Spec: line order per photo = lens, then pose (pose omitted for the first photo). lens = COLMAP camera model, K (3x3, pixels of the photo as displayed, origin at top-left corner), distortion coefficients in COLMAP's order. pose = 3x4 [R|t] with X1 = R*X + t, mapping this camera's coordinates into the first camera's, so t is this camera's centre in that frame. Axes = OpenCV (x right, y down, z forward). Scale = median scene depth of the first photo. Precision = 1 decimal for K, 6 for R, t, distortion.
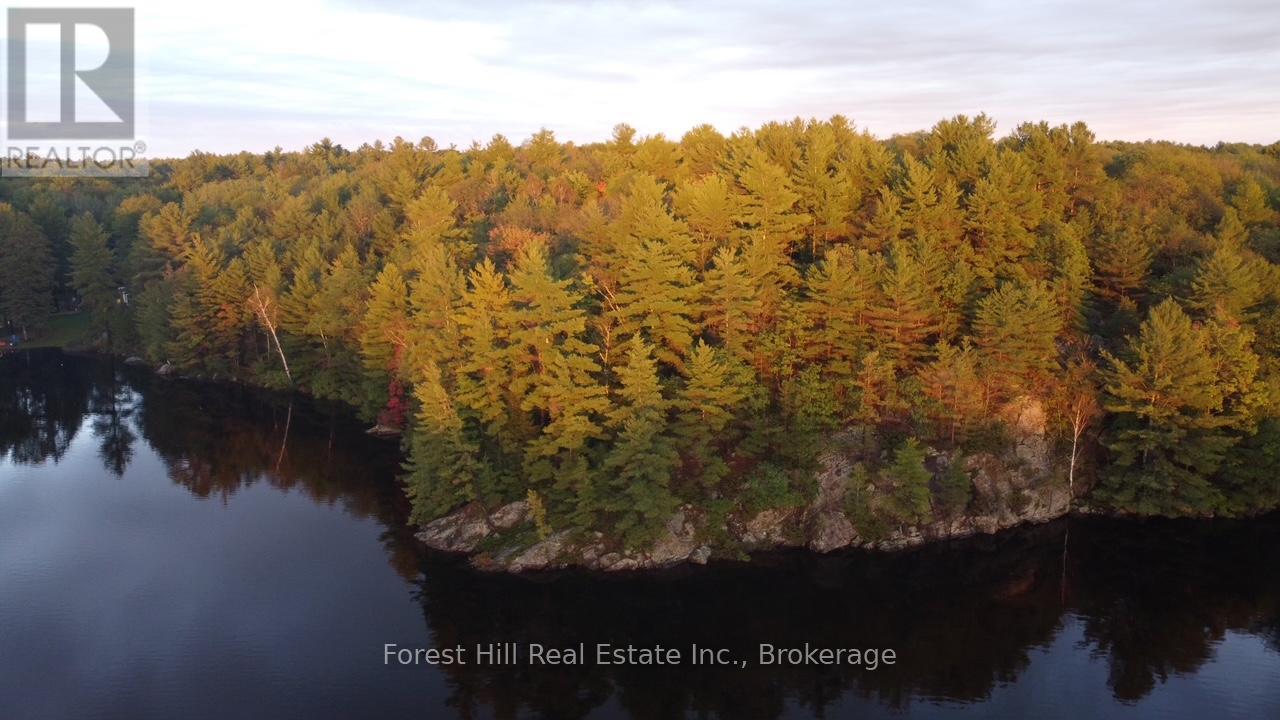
lens RADIAL K [[967.3, 0, 640.0], [0, 967.3, 360.0], [0, 0, 1]] dist [-0.015005, -0.004068]
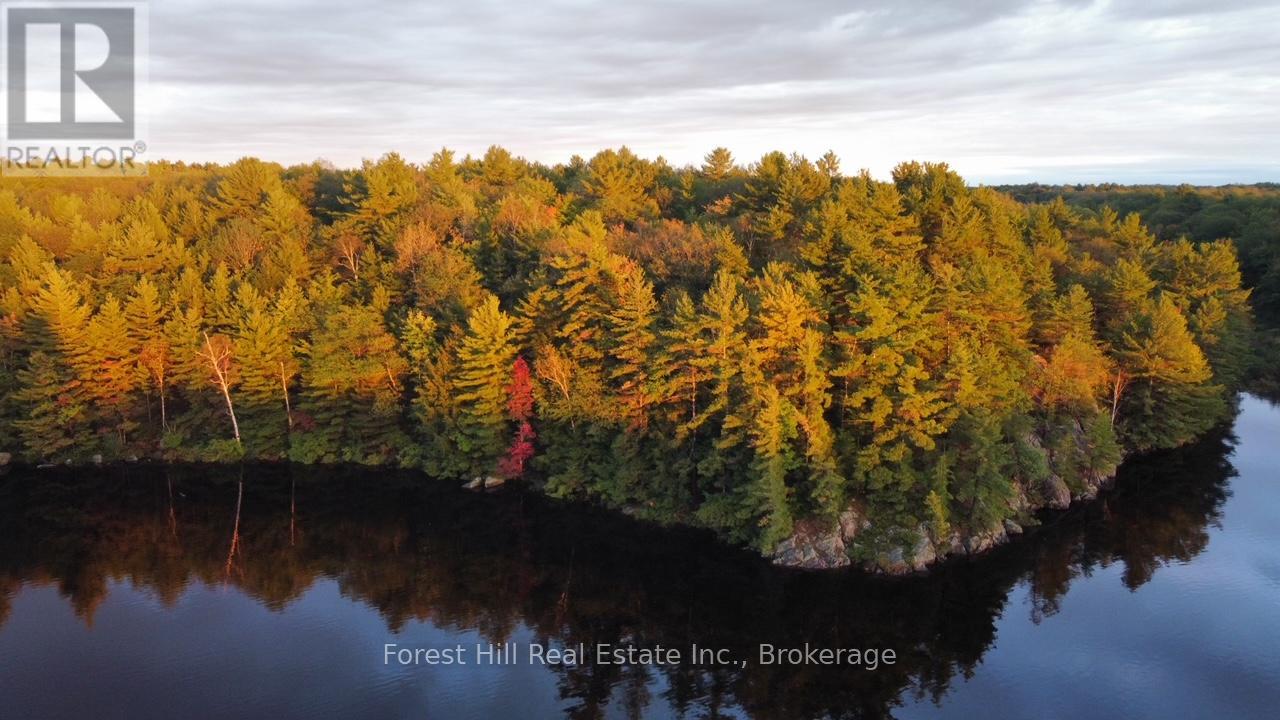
lens RADIAL K [[967.3, 0, 640.0], [0, 967.3, 360.0], [0, 0, 1]] dist [-0.015005, -0.004068]
pose [[0.827516, -0.079421, 0.555796, -0.515077], [0.092985, 0.995660, 0.003833, -0.024264], [-0.553689, 0.048509, 0.831310, 0.152924]]
